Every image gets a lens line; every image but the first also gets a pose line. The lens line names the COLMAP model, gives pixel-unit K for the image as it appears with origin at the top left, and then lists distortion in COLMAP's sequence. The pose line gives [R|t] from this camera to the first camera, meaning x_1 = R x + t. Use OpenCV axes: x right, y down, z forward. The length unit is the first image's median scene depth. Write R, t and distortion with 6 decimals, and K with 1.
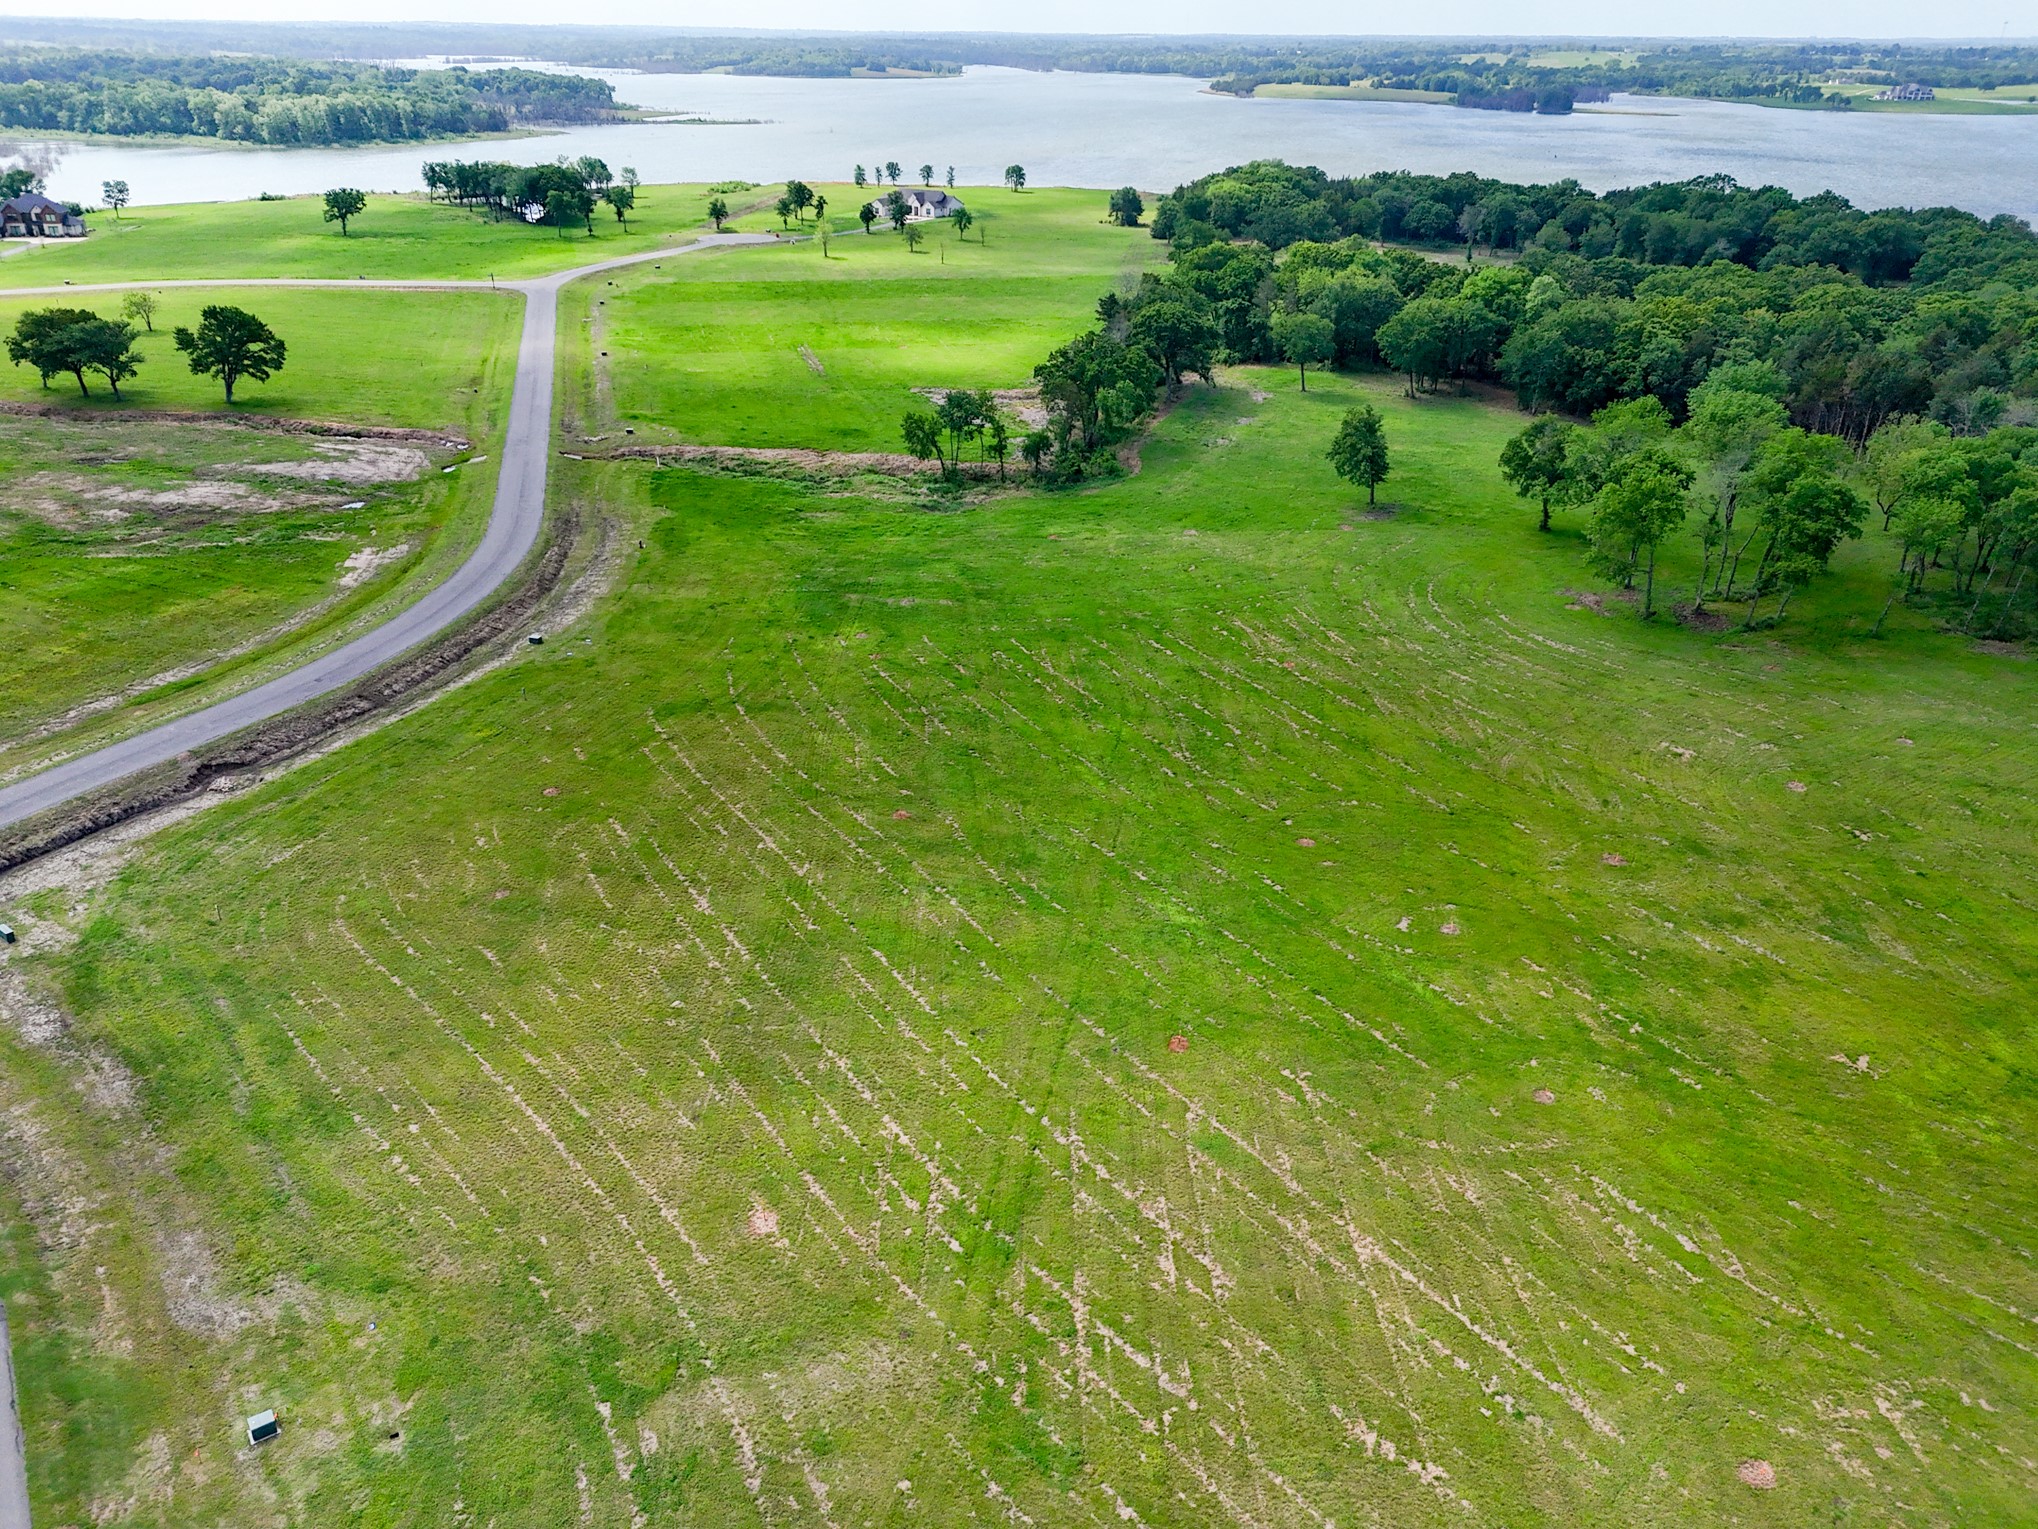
lens RADIAL K [[1503.0, 0, 1022.4], [0, 1503.0, 757.3], [0, 0, 1]] dist [0.048565, -0.039404]
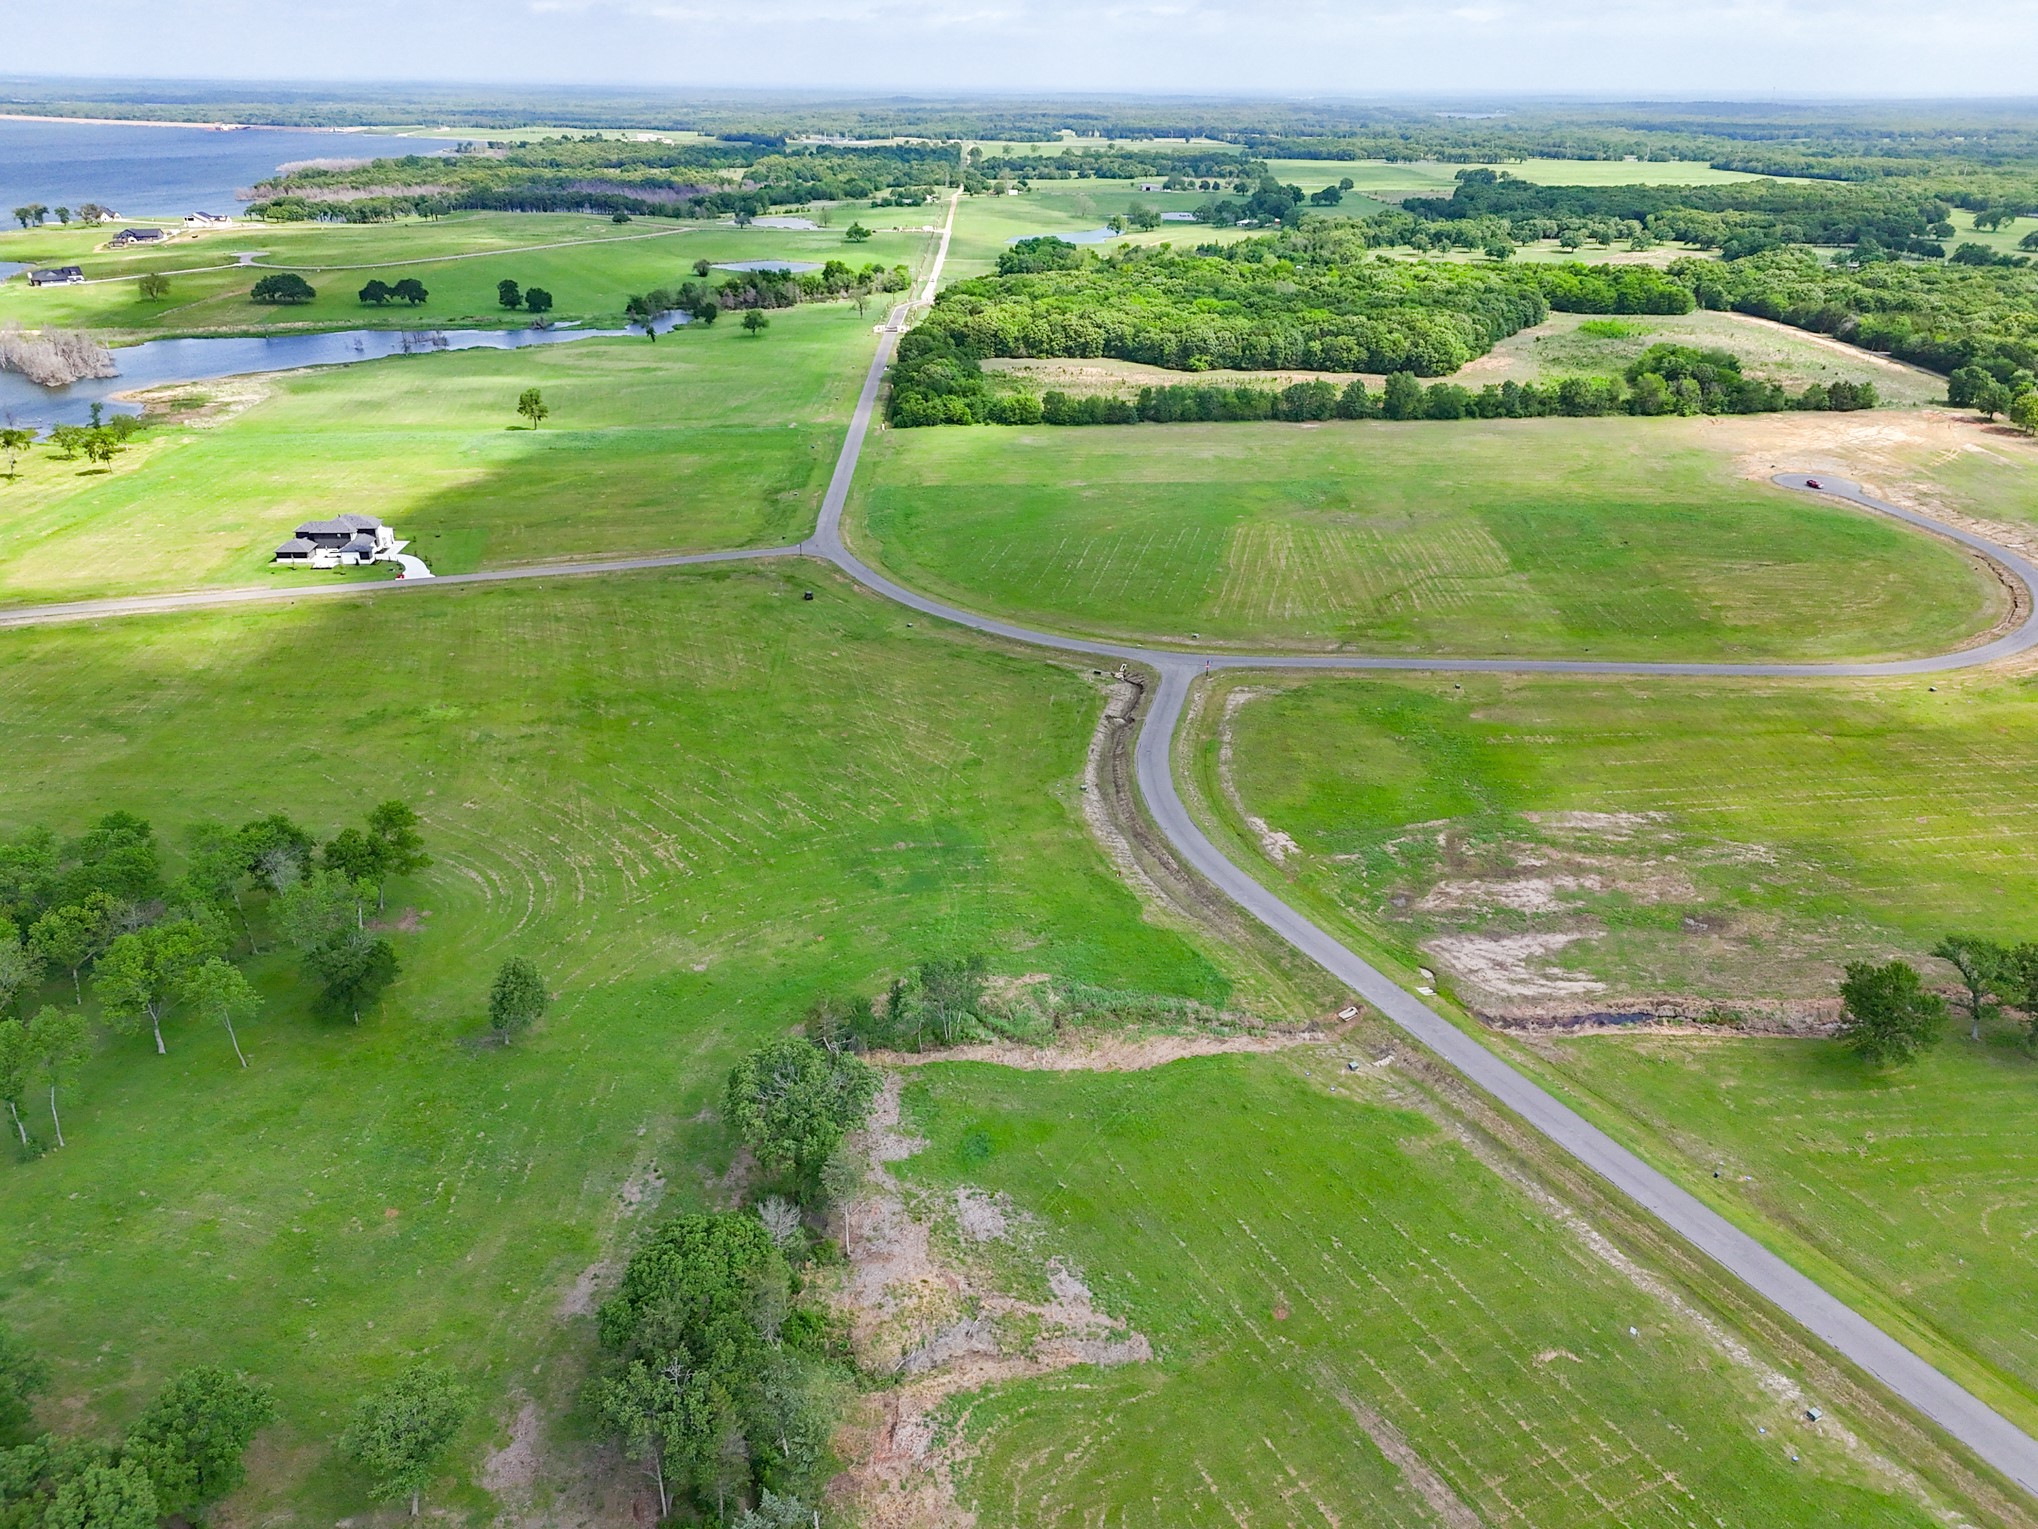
lens RADIAL K [[1521.5, 0, 1022.7], [0, 1521.5, 715.5], [0, 0, 1]] dist [0.088963, -0.127510]
pose [[-0.971163, 0.072971, -0.226976, 0.143446], [-0.120554, 0.671047, 0.731549, -1.323648], [0.205693, 0.737816, -0.642899, 1.893354]]
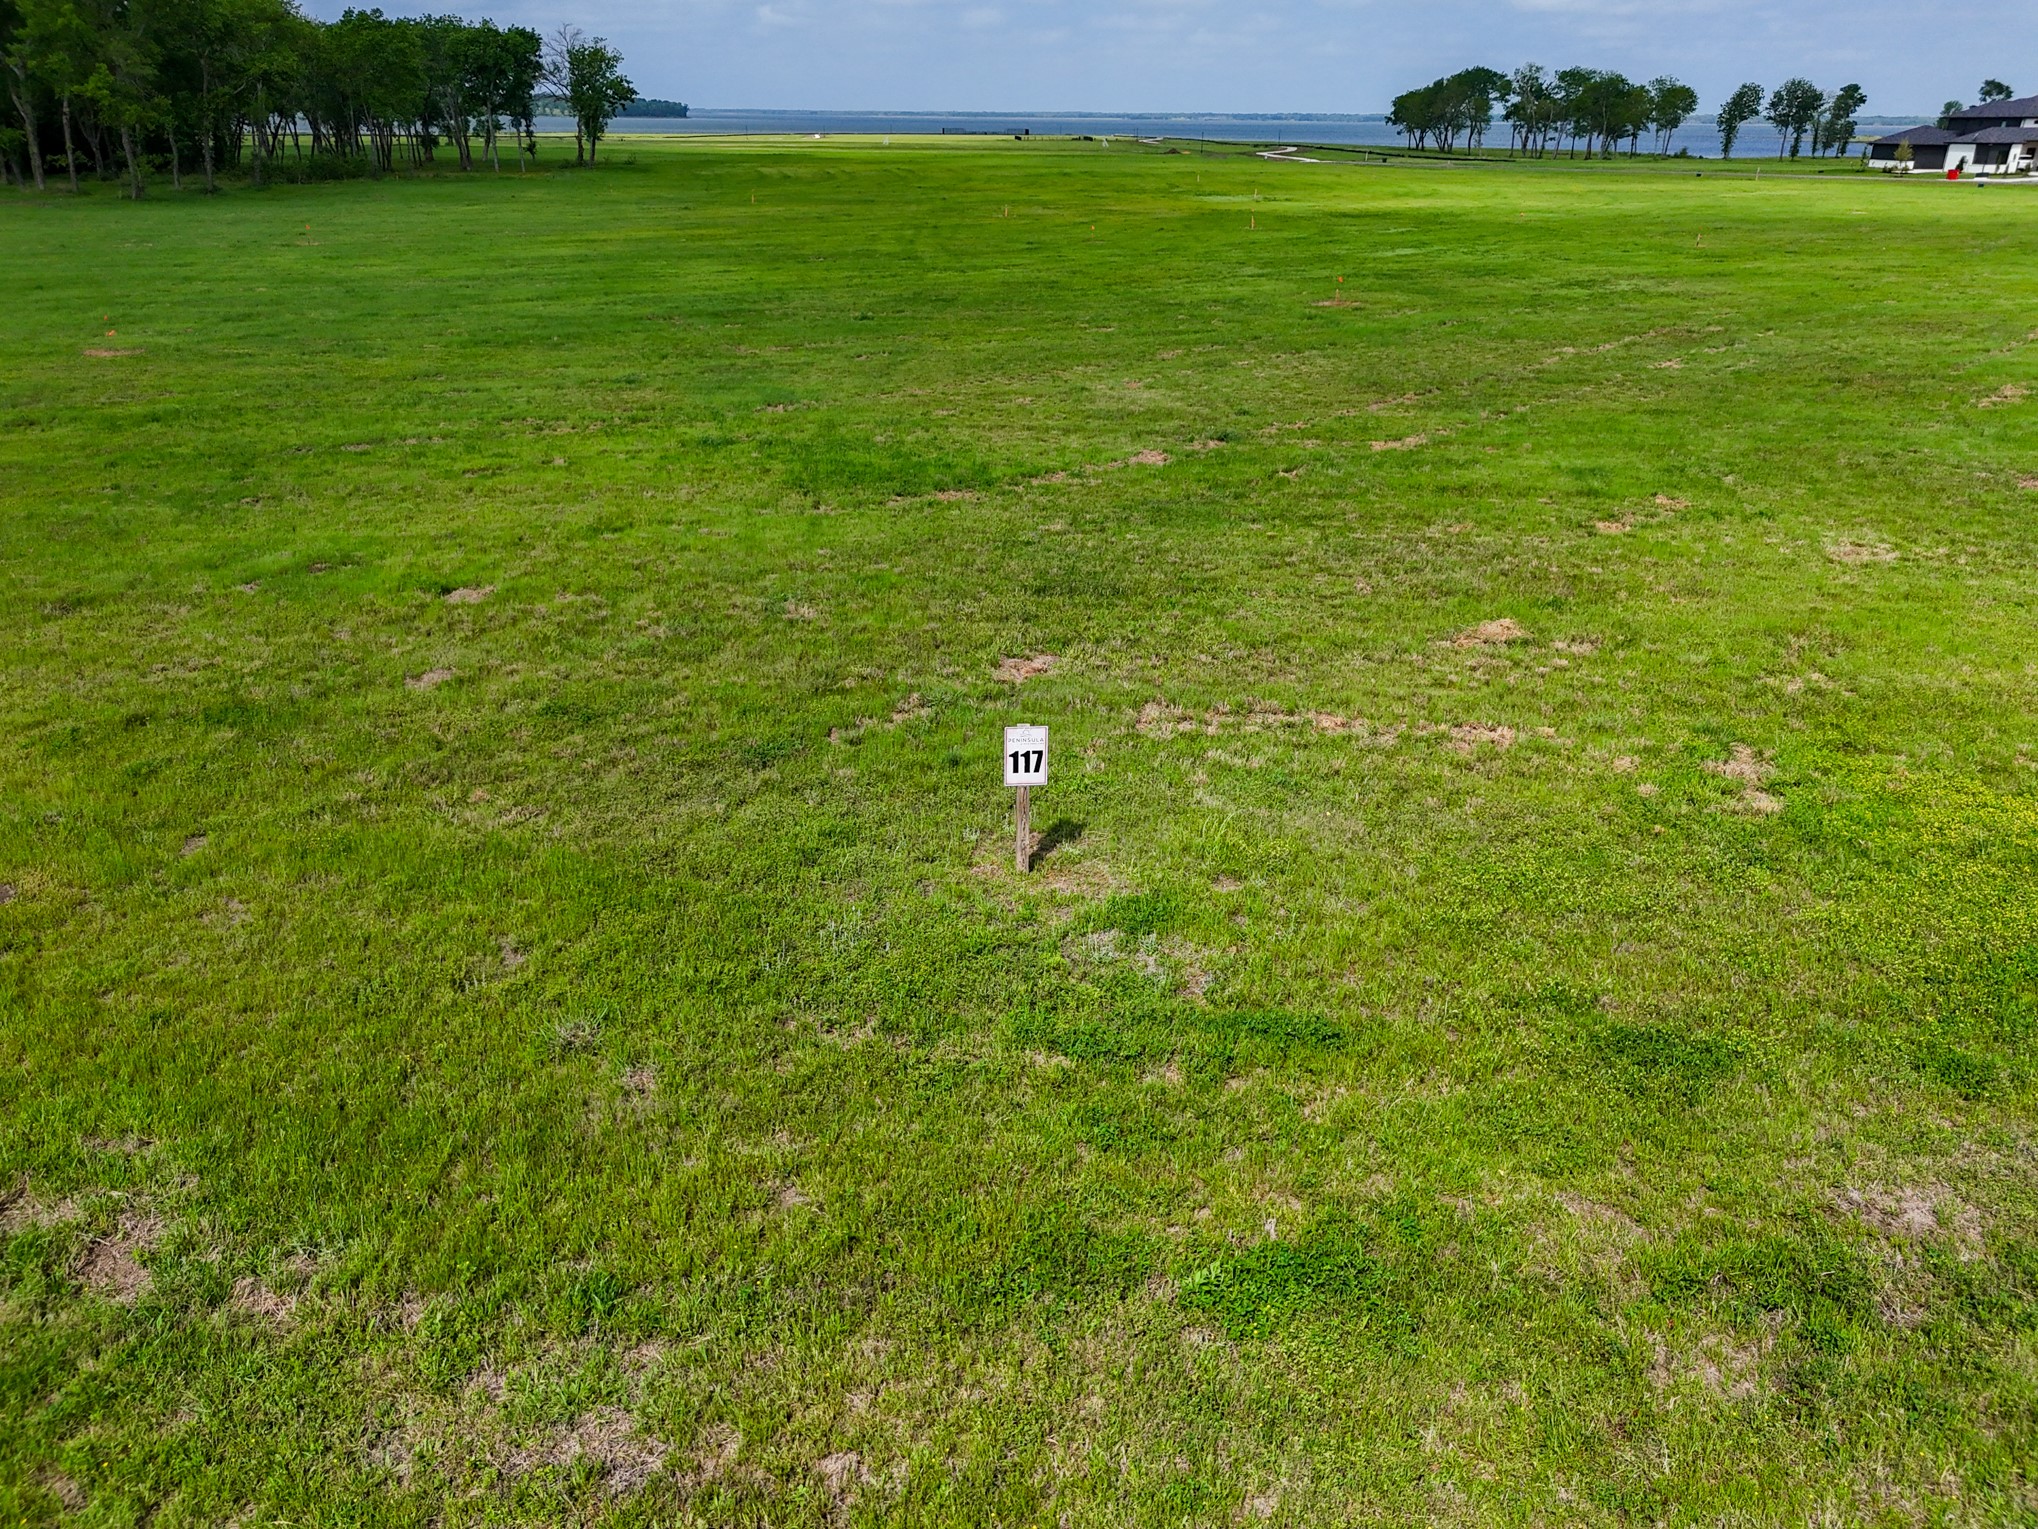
lens RADIAL K [[1521.5, 0, 1022.7], [0, 1521.5, 715.5], [0, 0, 1]] dist [0.088963, -0.127510]
pose [[-0.287154, -0.361037, 0.887240, -0.327834], [0.402114, 0.795247, 0.453747, -0.066921], [-0.869394, 0.487067, -0.083181, 0.828775]]
